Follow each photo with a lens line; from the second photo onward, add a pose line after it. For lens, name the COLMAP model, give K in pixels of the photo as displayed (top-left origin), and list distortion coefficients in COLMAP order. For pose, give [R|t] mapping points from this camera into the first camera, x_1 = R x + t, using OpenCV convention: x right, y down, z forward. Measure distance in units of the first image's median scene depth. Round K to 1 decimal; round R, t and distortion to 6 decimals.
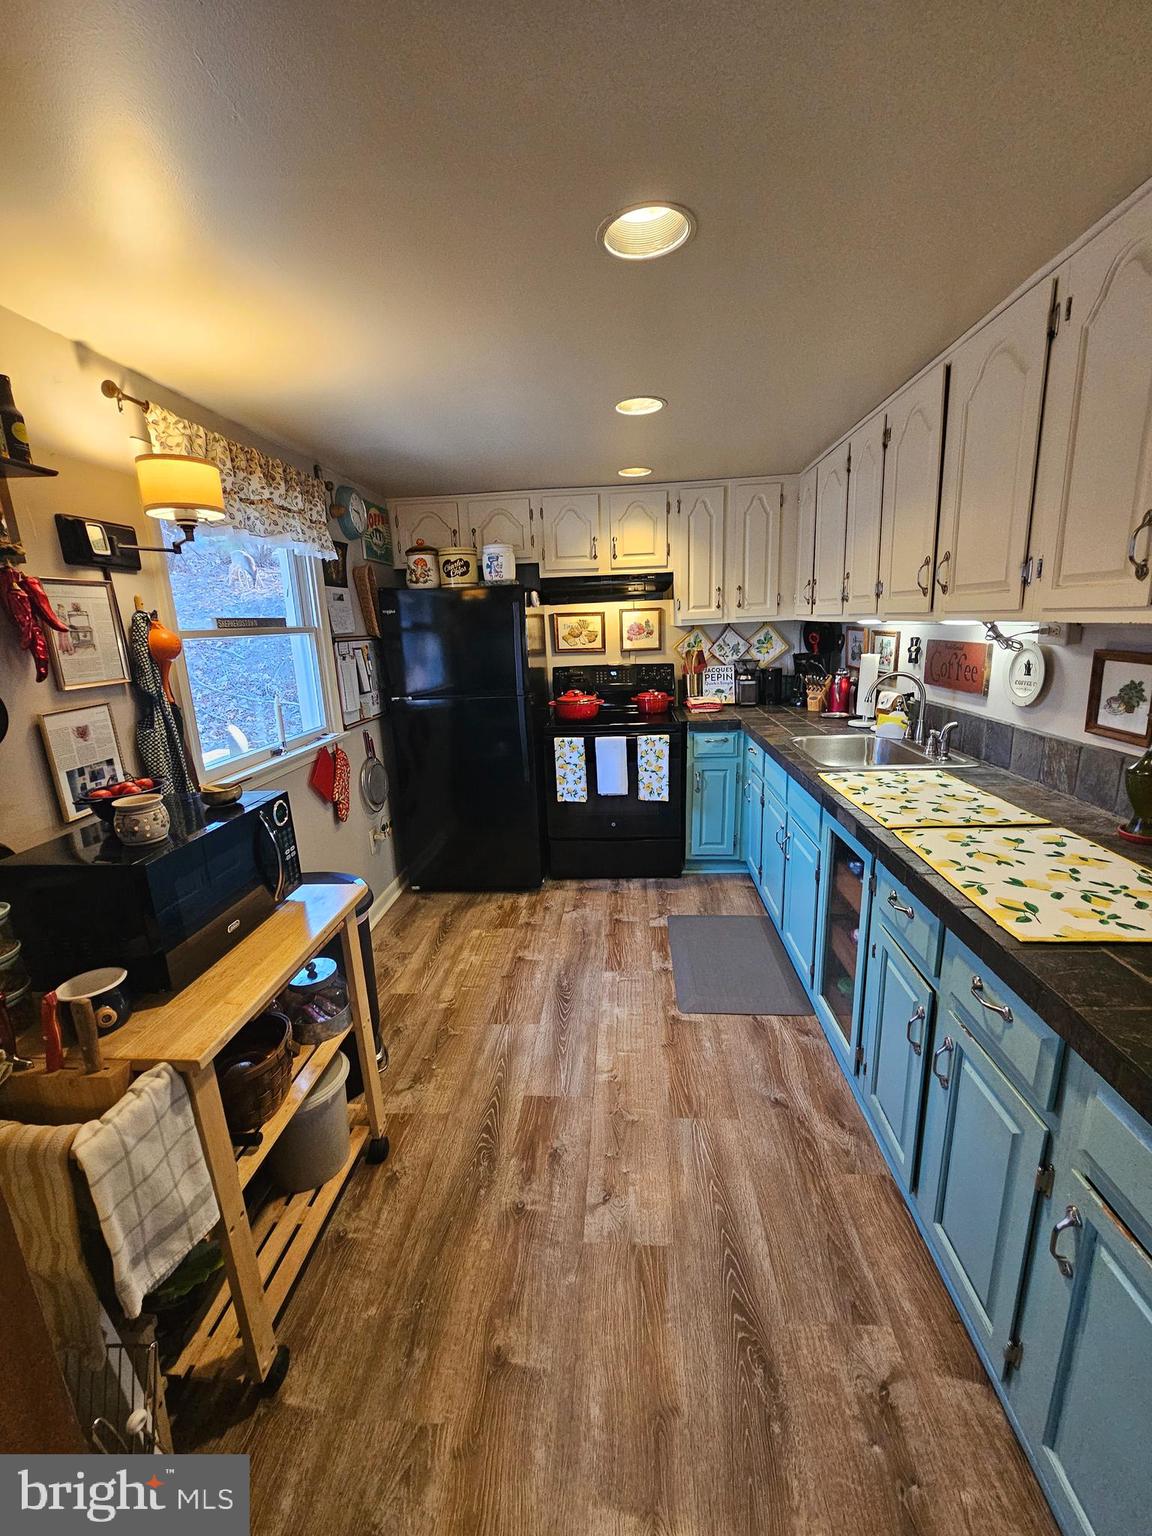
lens RADIAL K [[631.5, 0, 572.1], [0, 631.5, 775.1], [0, 0, 1]] dist [-0.001923, 0.000329]
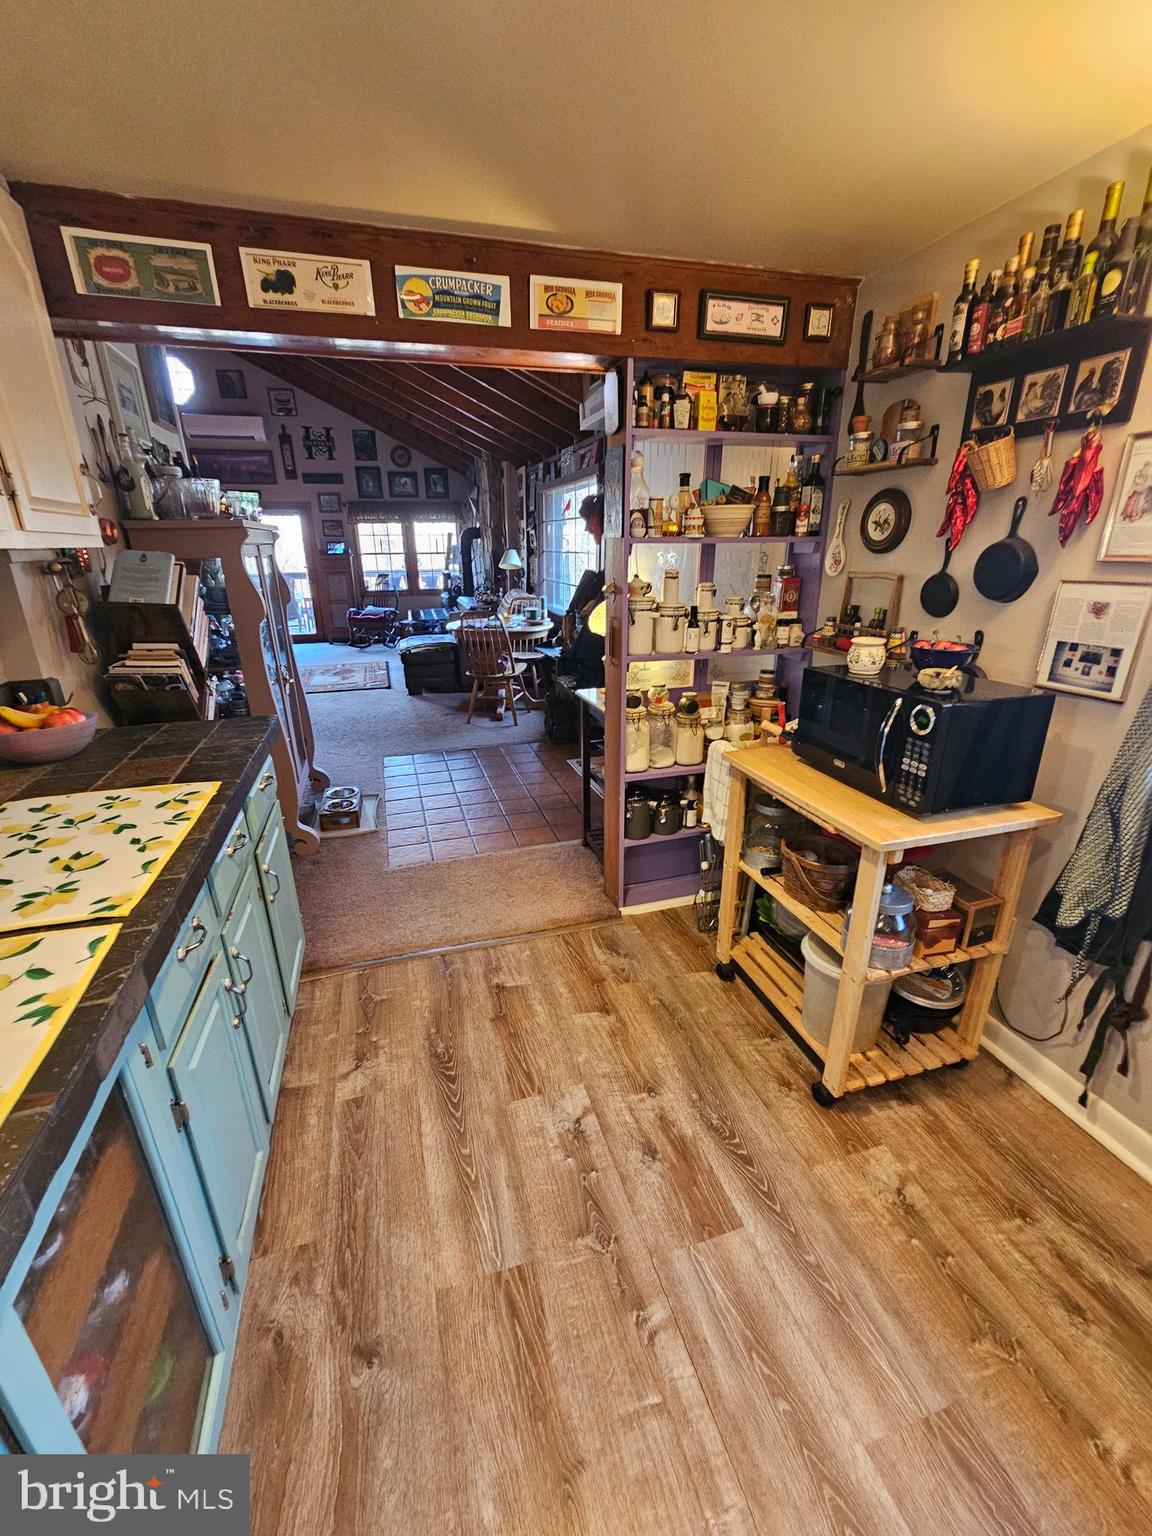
lens RADIAL K [[631.5, 0, 576.2], [0, 631.5, 776.9], [0, 0, 1]] dist [-0.001923, 0.000329]
pose [[-0.928115, 0.180326, -0.325708, 0.262363], [-0.035641, 0.827811, 0.559873, -0.314553], [0.370584, 0.531235, -0.761877, 1.365192]]
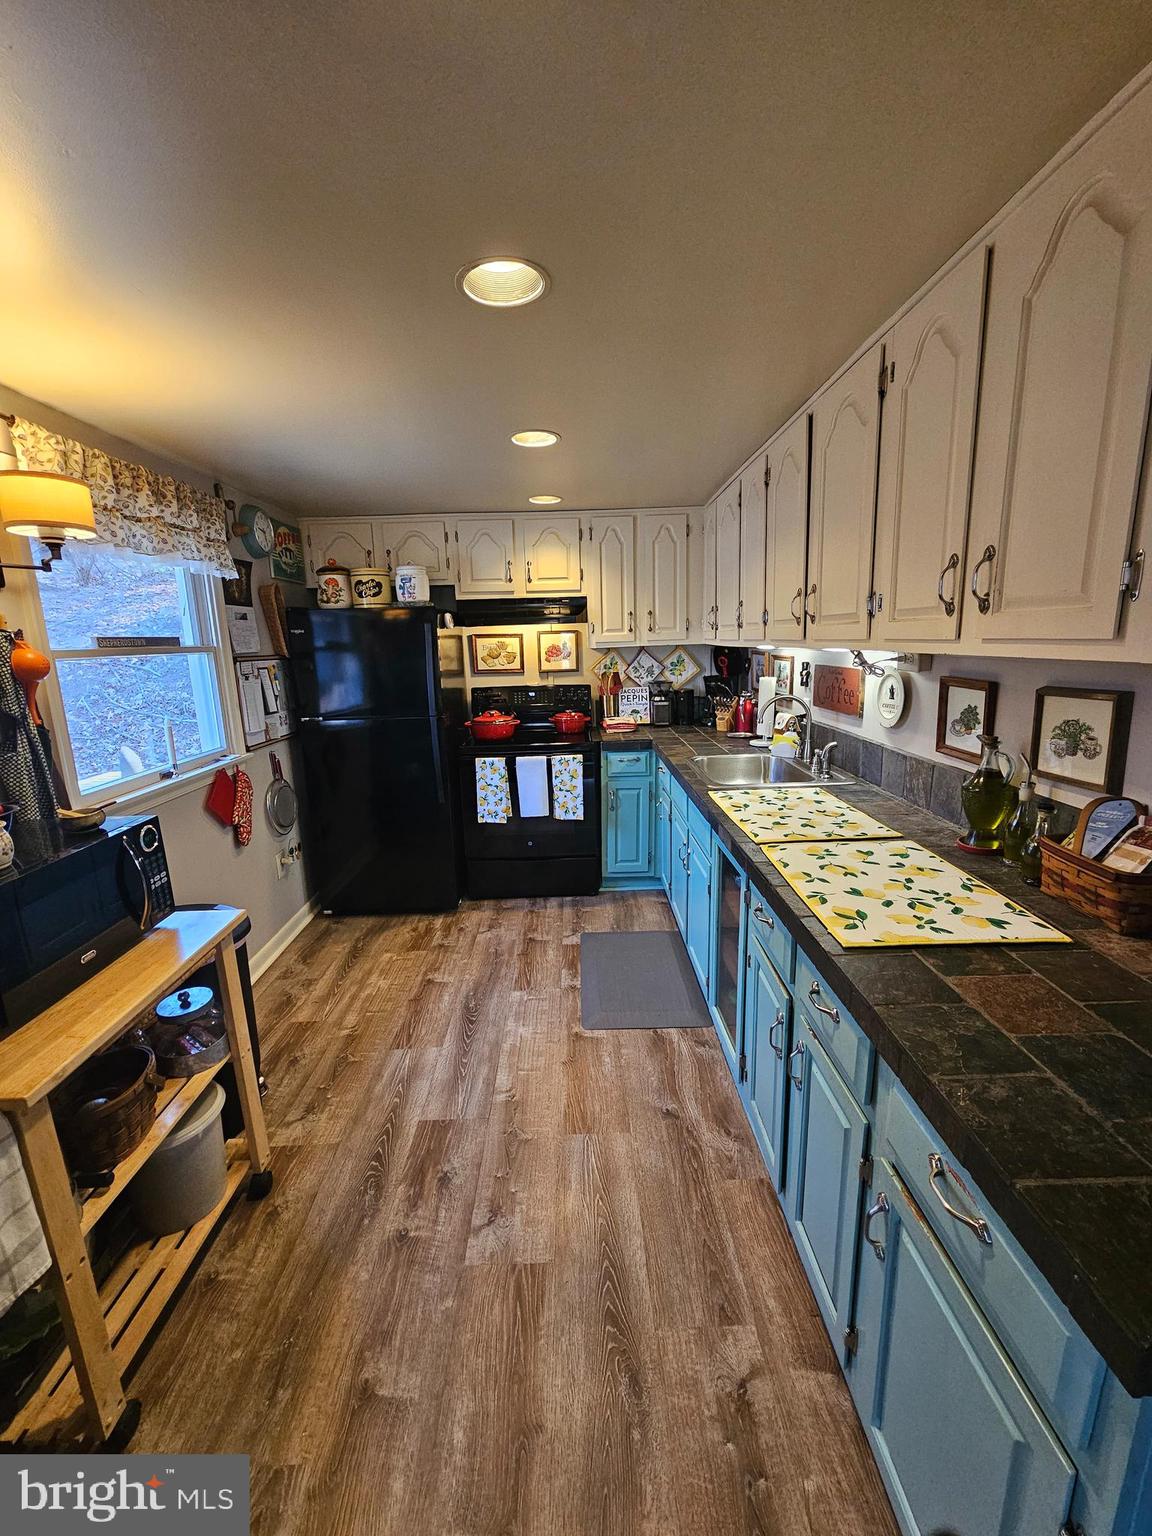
lens RADIAL K [[631.5, 0, 572.6], [0, 631.5, 774.7], [0, 0, 1]] dist [-0.001923, 0.000329]
pose [[0.996066, -0.006968, 0.088338, 0.091780], [0.009645, 0.999506, -0.029915, -0.002210], [-0.088086, 0.030650, 0.995641, -0.026092]]
